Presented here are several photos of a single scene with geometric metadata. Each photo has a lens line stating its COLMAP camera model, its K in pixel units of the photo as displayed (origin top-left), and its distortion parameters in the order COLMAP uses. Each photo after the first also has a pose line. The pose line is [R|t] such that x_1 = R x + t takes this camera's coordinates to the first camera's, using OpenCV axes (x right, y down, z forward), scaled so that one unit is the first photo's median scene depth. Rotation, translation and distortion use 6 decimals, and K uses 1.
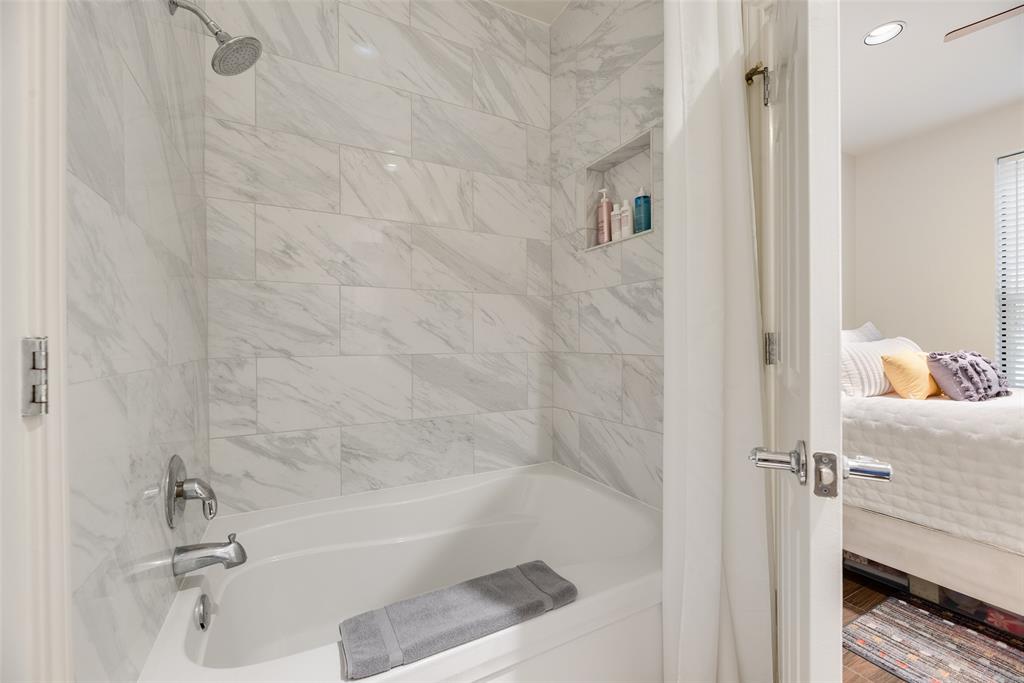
lens RADIAL K [[415.1, 0, 510.3], [0, 415.1, 342.9], [0, 0, 1]] dist [-0.000597, 0.000423]
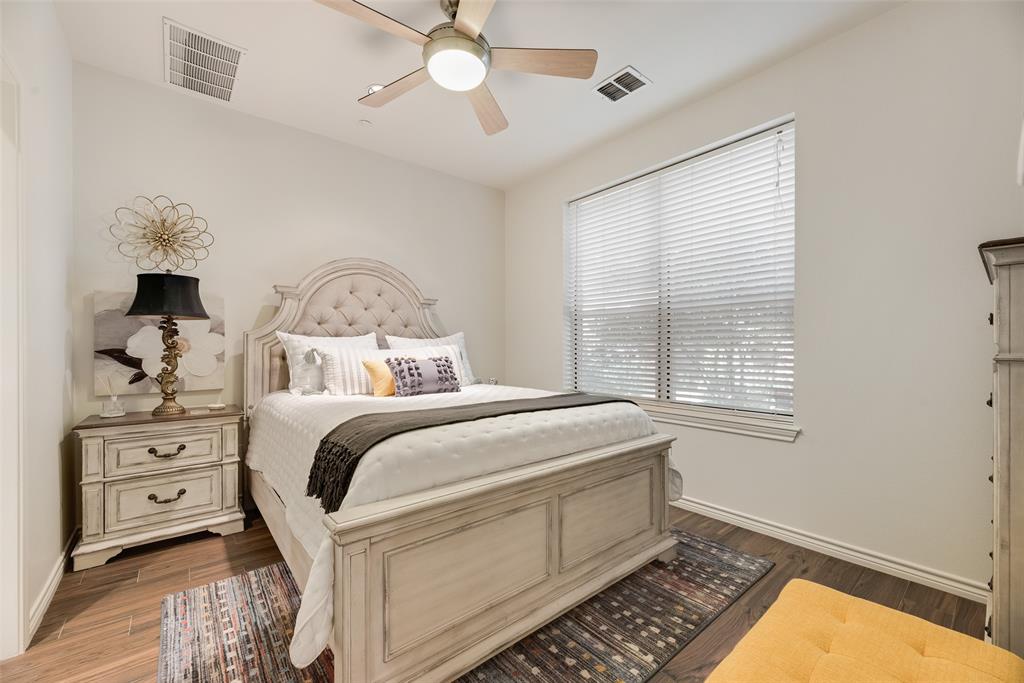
lens RADIAL K [[415.1, 0, 513.8], [0, 415.1, 343.3], [0, 0, 1]] dist [-0.000597, 0.000423]
pose [[0.978865, 0.000856, 0.204503, 1.081748], [0.000087, 0.999989, -0.004604, -0.014191], [-0.204505, 0.004525, 0.978855, -0.272488]]
